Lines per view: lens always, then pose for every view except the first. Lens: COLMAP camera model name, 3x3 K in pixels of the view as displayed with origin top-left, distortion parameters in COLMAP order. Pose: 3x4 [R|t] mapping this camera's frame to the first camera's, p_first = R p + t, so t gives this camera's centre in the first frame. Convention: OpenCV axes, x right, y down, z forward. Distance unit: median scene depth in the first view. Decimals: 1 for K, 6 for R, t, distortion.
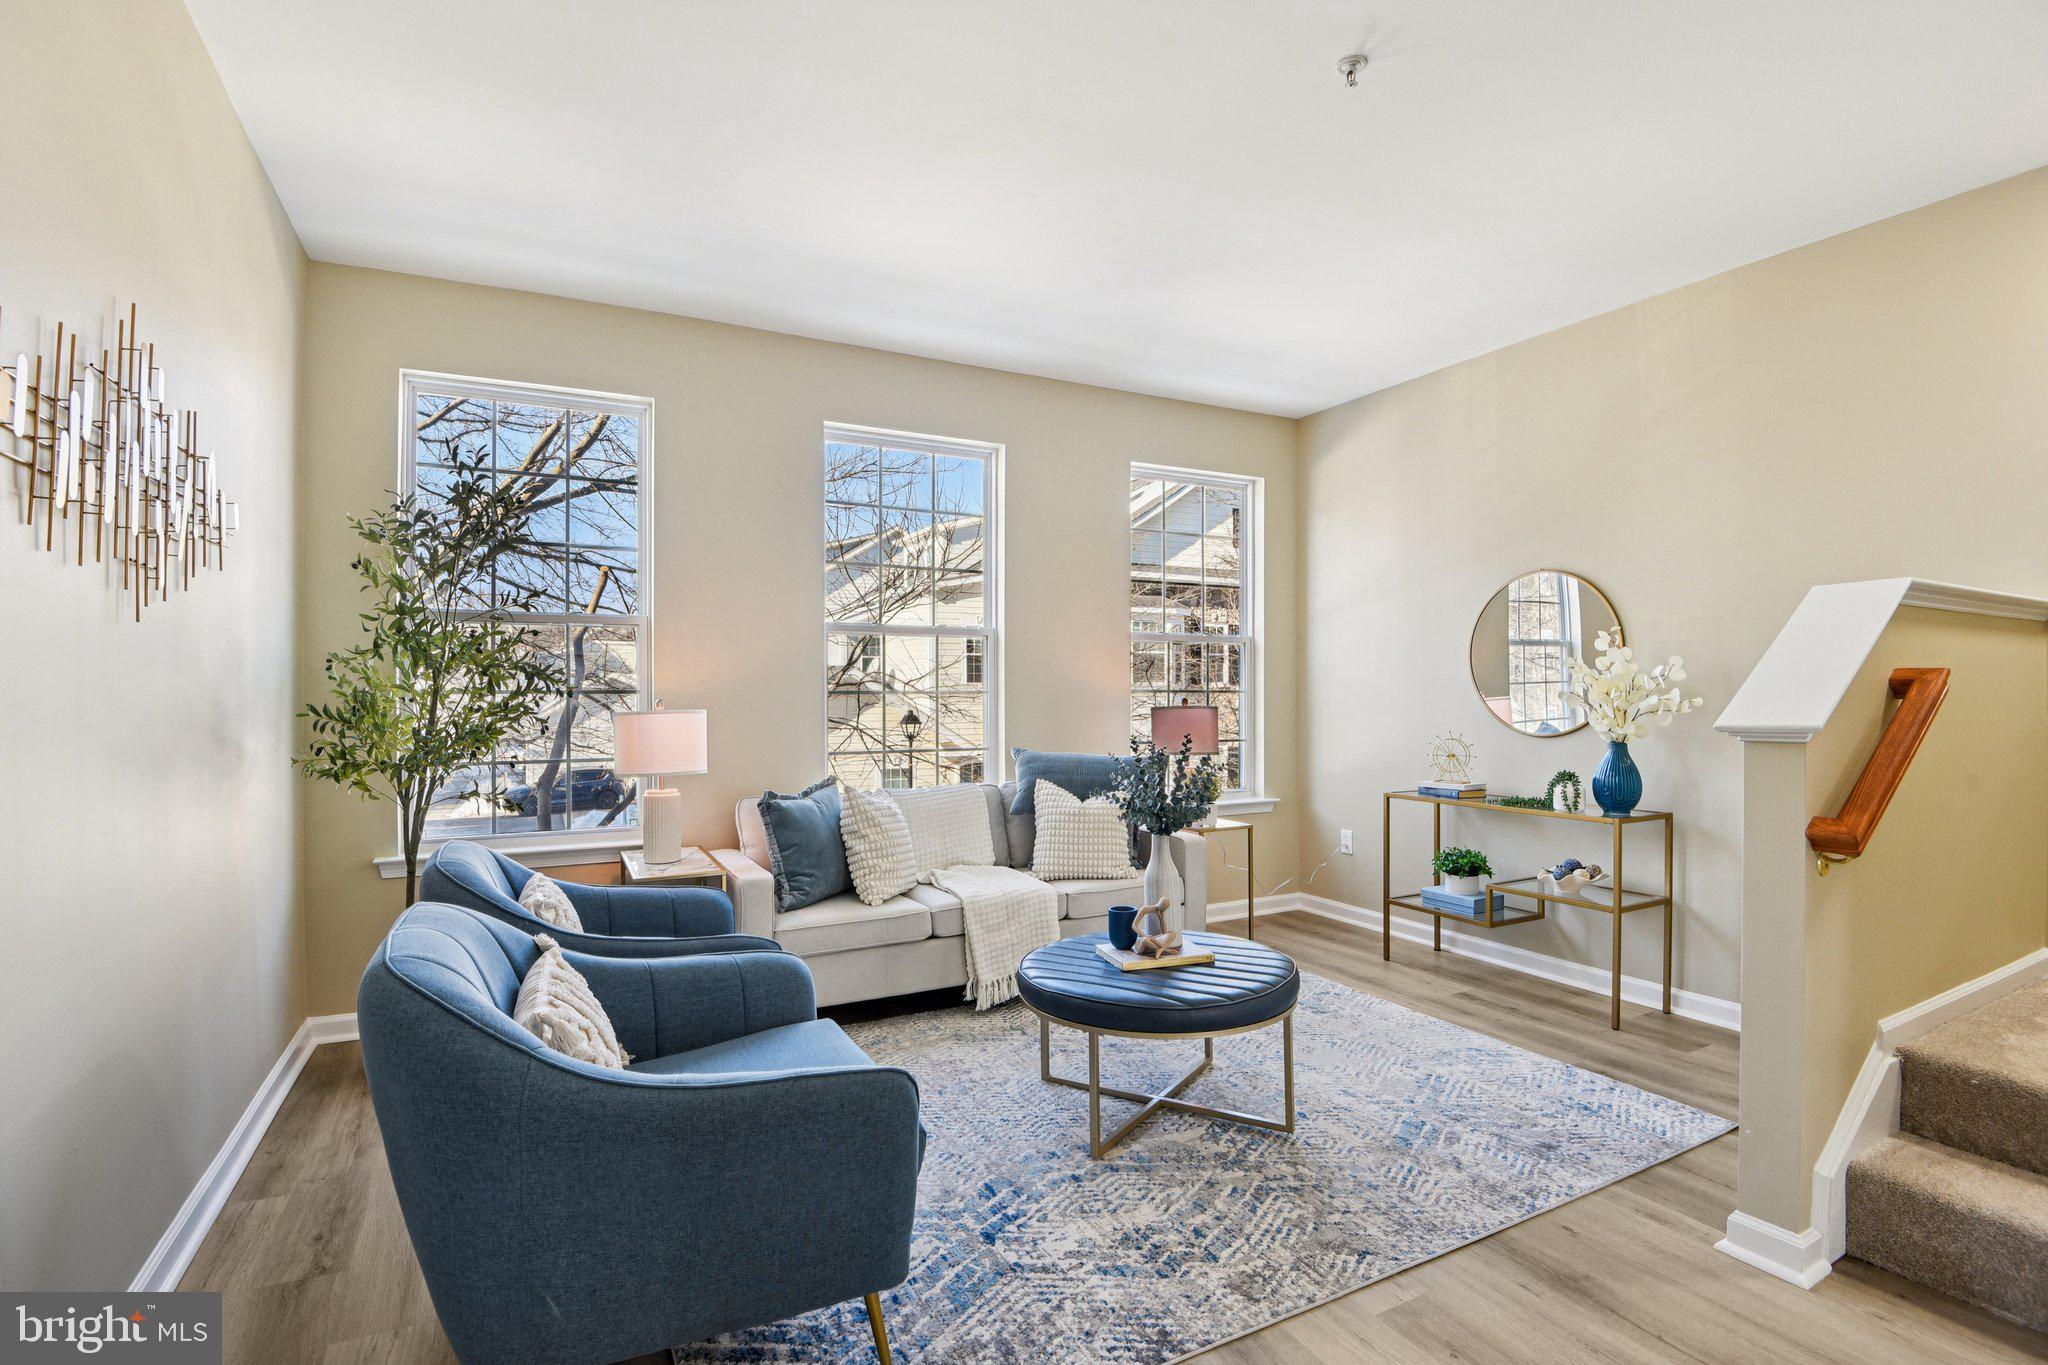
lens RADIAL K [[949.4, 0, 1022.0], [0, 949.4, 692.8], [0, 0, 1]] dist [-0.018500, -0.022399]
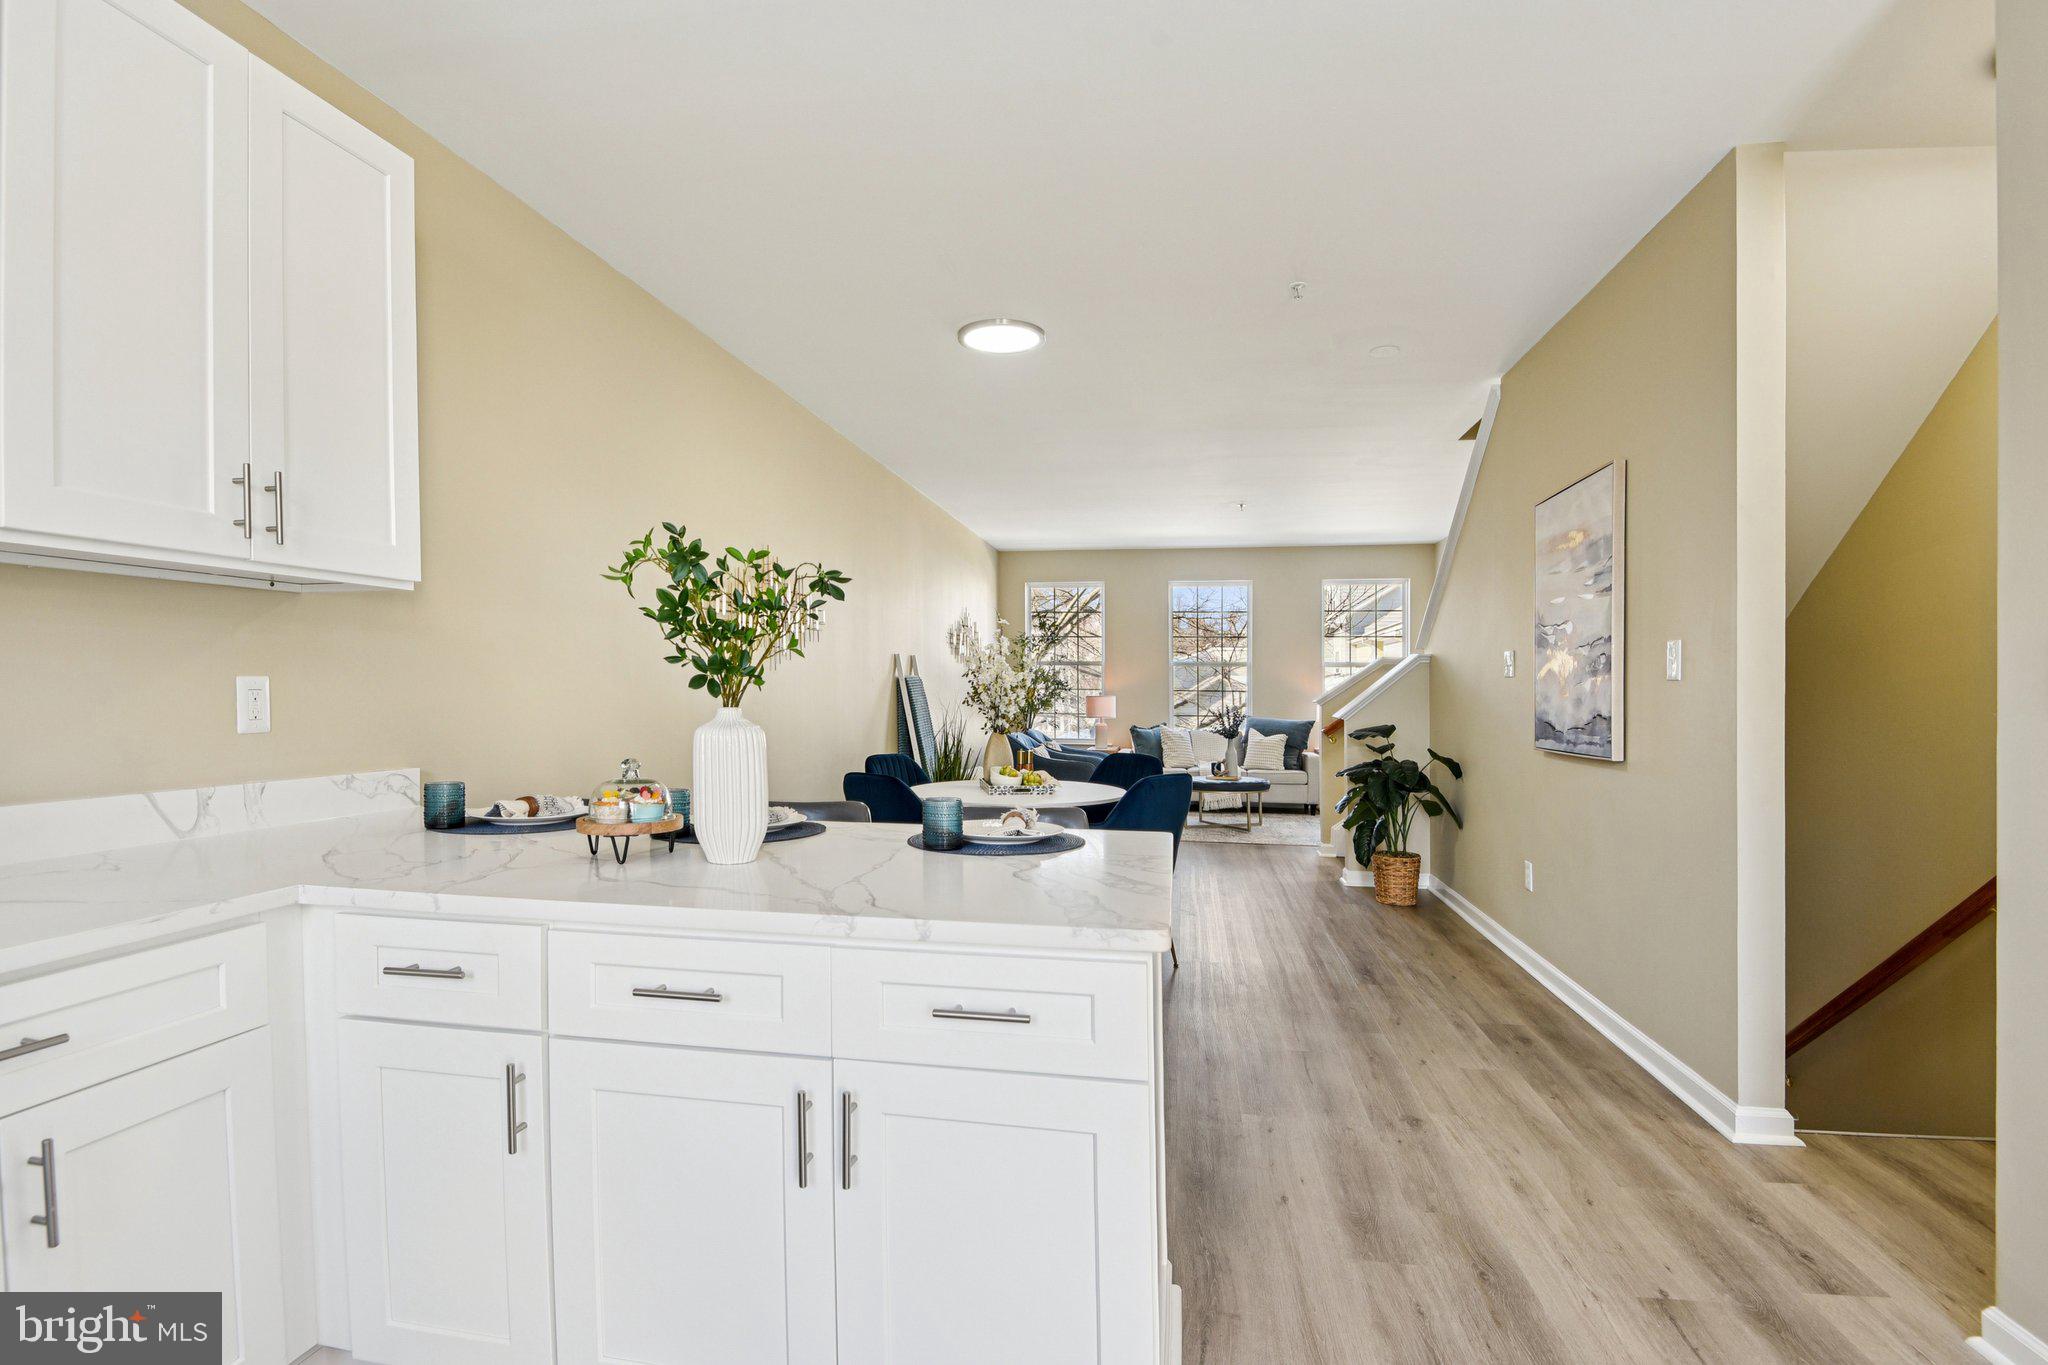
lens RADIAL K [[961.5, 0, 1010.9], [0, 961.5, 703.6], [0, 0, 1]] dist [-0.023477, -0.008129]
pose [[0.790295, 0.016360, -0.612508, 1.161323], [-0.010511, 0.999858, 0.013143, 0.005831], [0.612636, -0.003949, 0.790355, -1.434896]]
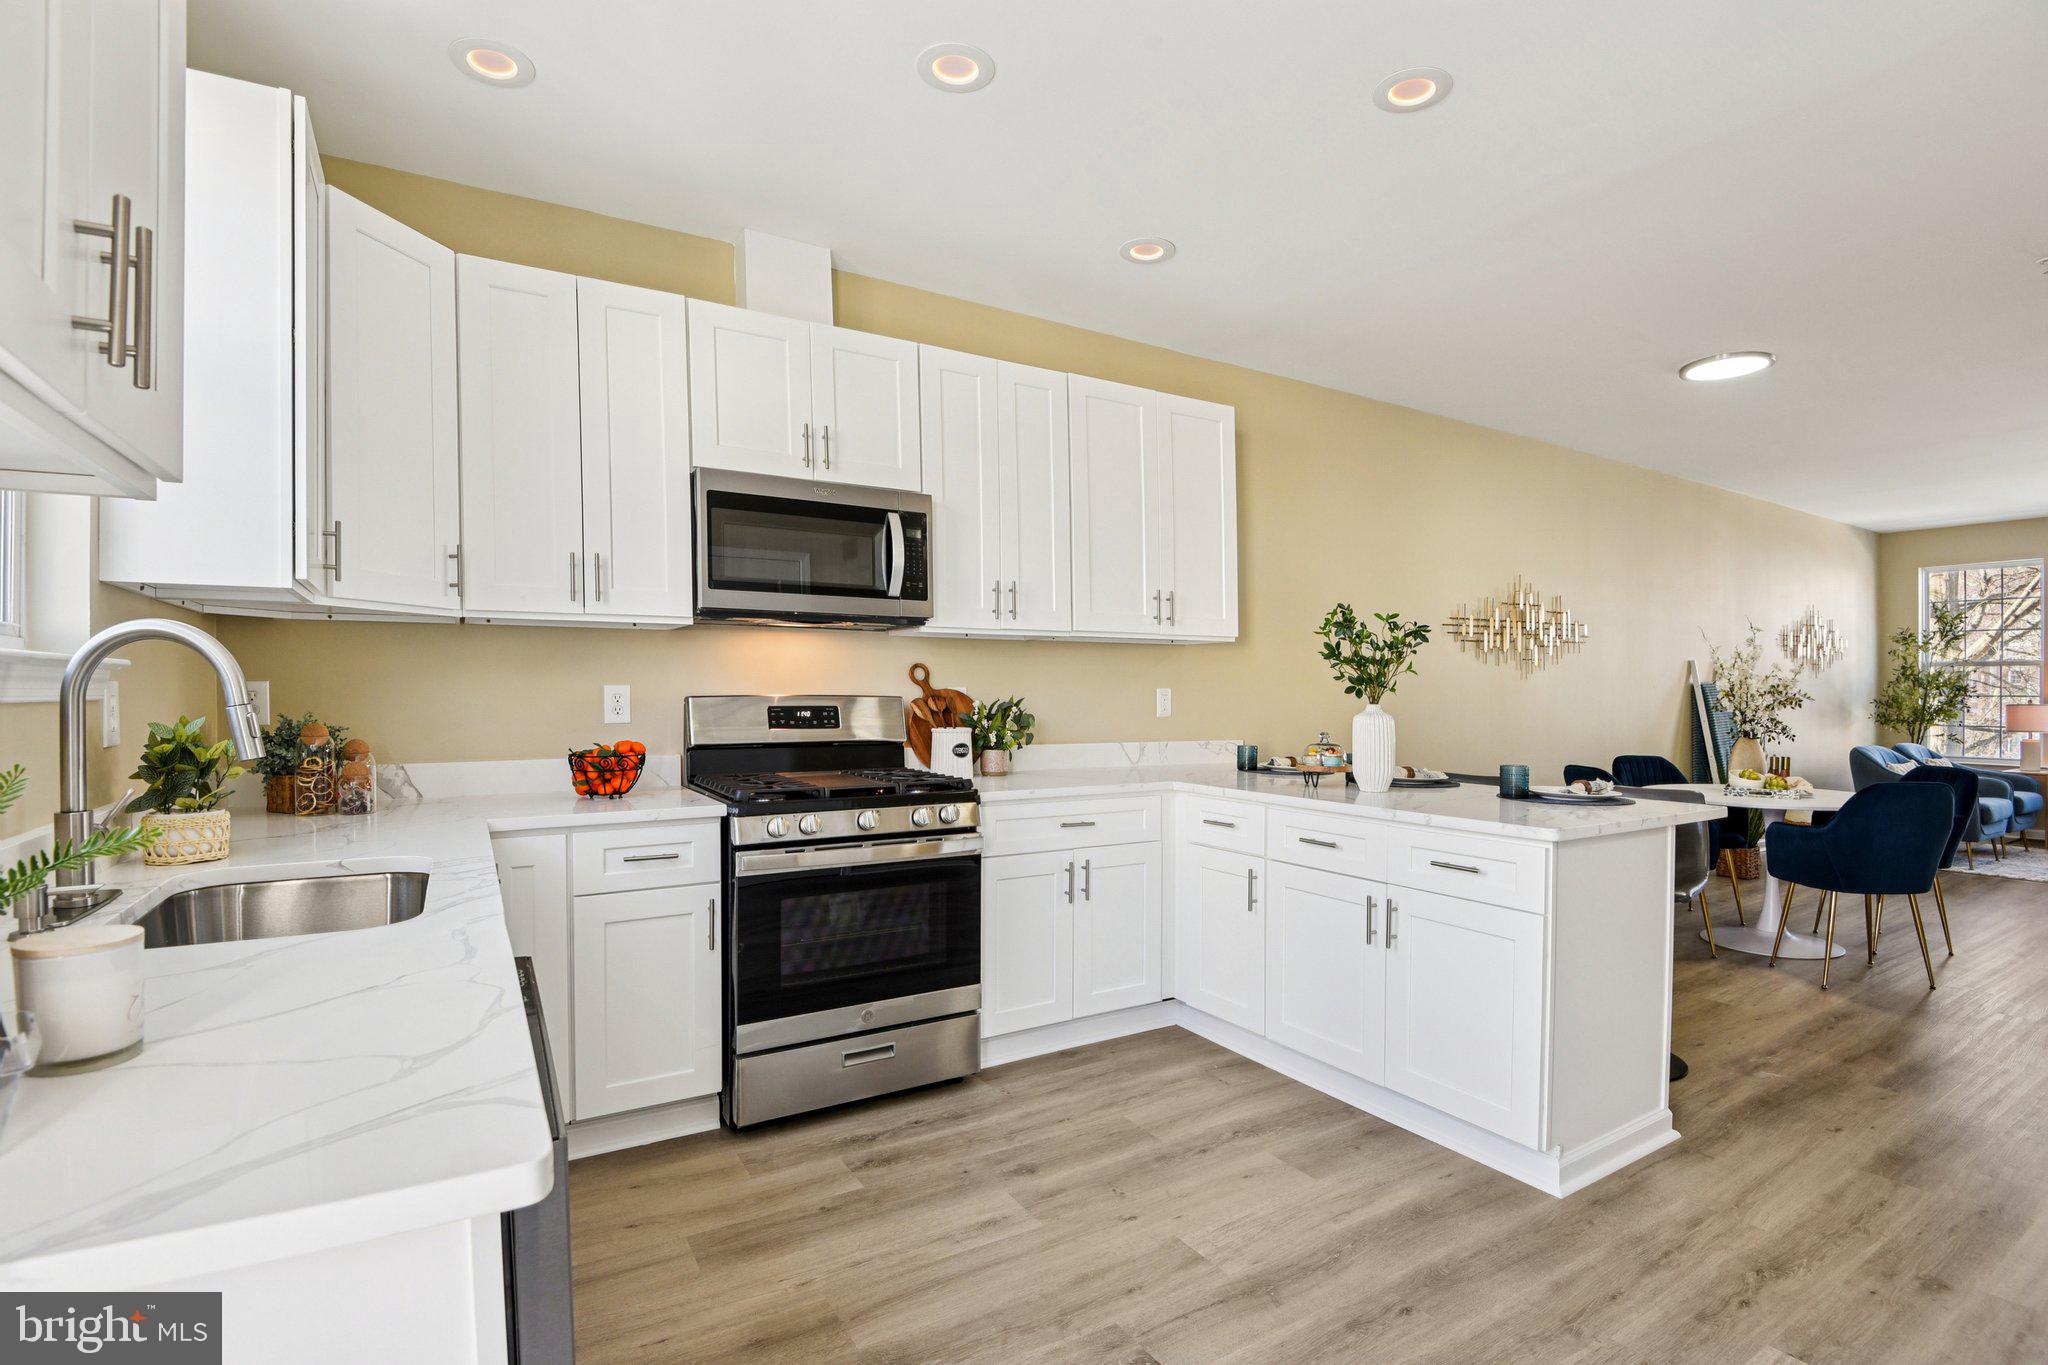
lens RADIAL K [[971.2, 0, 1019.8], [0, 971.2, 691.9], [0, 0, 1]] dist [-0.043756, -0.000210]
pose [[0.062538, 0.002007, -0.998041, 1.612943], [-0.008902, 0.999959, 0.001453, 0.006133], [0.998003, 0.008794, 0.062553, -1.512078]]
